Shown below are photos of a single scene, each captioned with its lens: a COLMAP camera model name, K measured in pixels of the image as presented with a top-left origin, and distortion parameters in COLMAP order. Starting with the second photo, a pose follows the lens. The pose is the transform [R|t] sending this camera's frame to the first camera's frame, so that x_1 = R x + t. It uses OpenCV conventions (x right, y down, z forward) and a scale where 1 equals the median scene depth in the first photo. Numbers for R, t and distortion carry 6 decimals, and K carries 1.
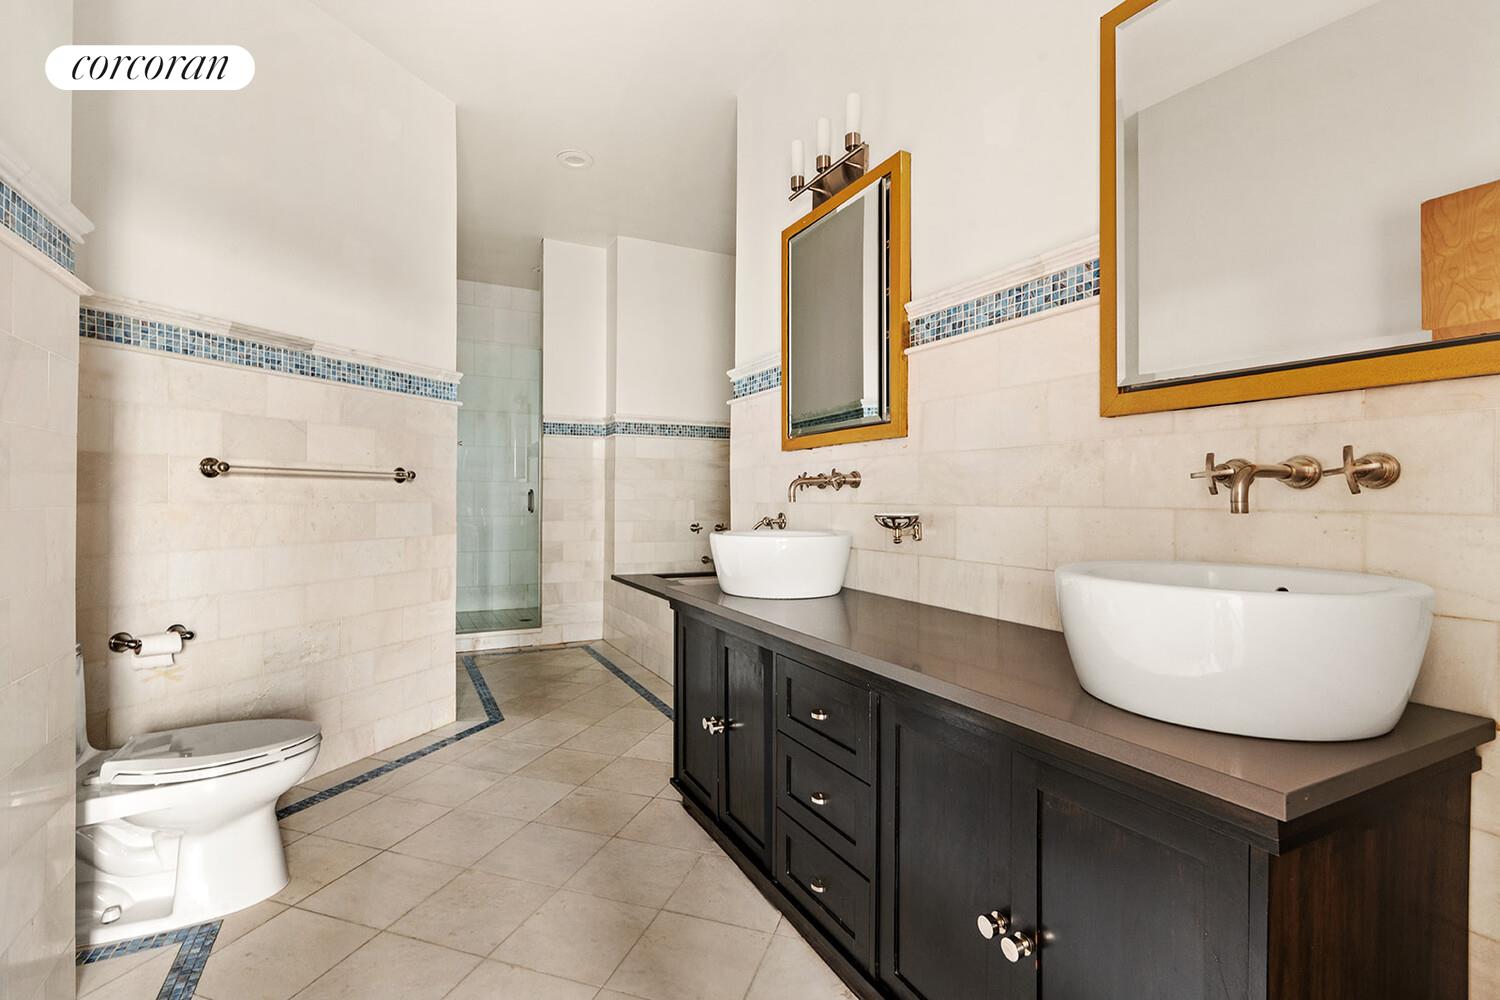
lens RADIAL K [[693.0, 0, 746.2], [0, 693.0, 499.3], [0, 0, 1]] dist [0.004879, 0.000080]
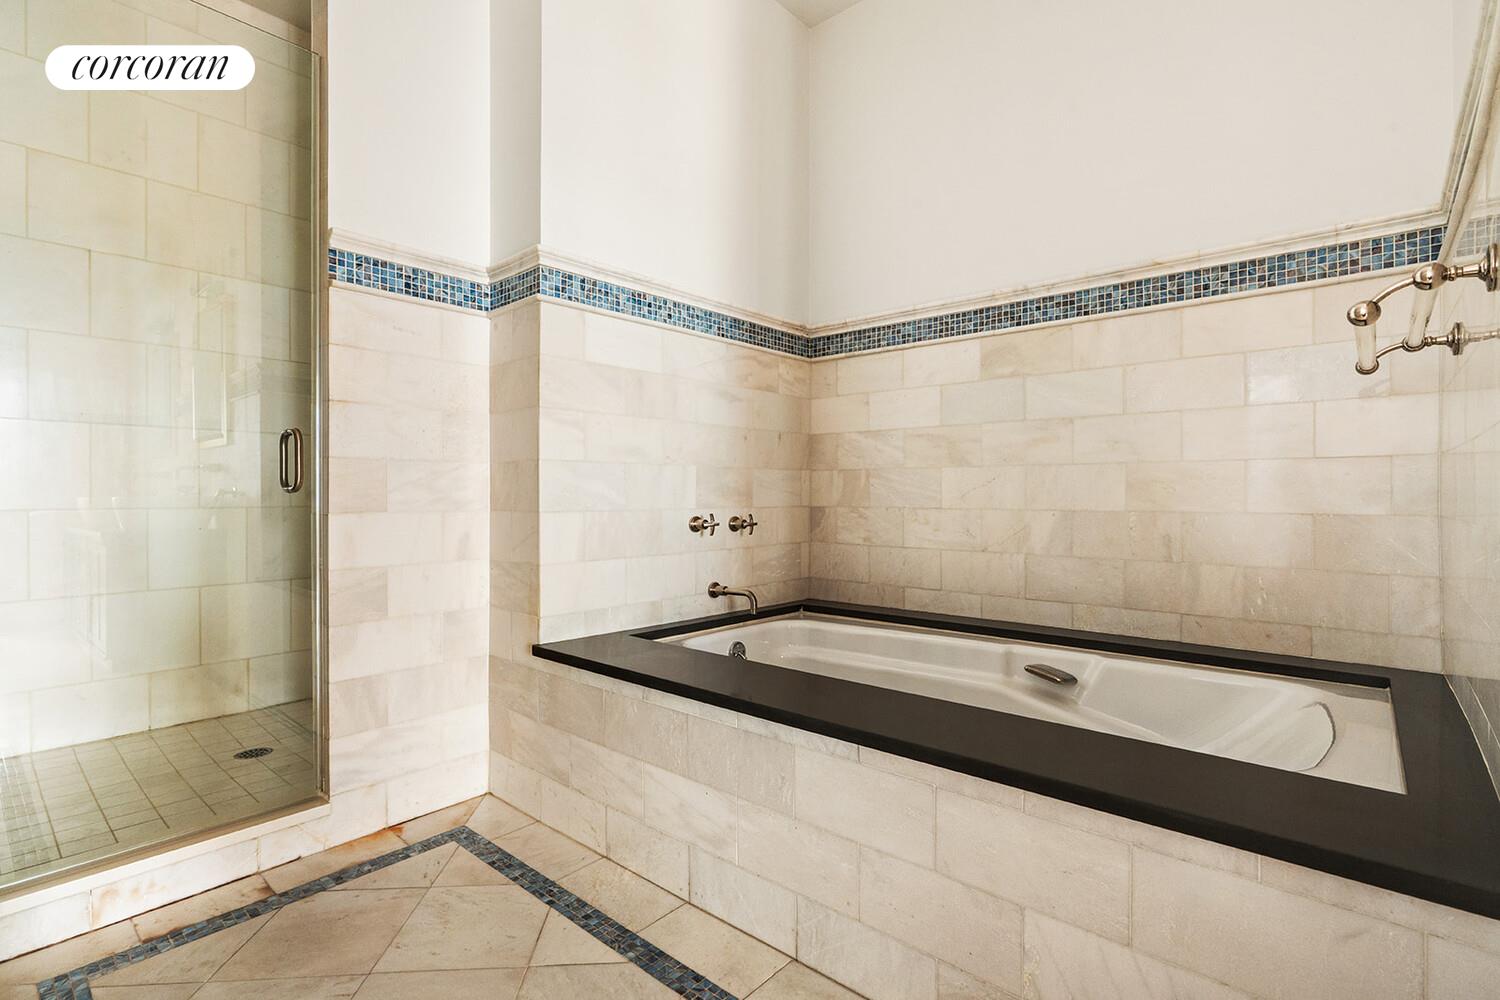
lens RADIAL K [[693.0, 0, 758.3], [0, 693.0, 499.7], [0, 0, 1]] dist [0.004879, 0.000080]
pose [[0.926504, -0.009693, 0.376161, -0.218179], [0.008436, 0.999952, 0.004989, 0.023327], [-0.376191, -0.001449, 0.926541, 0.562766]]
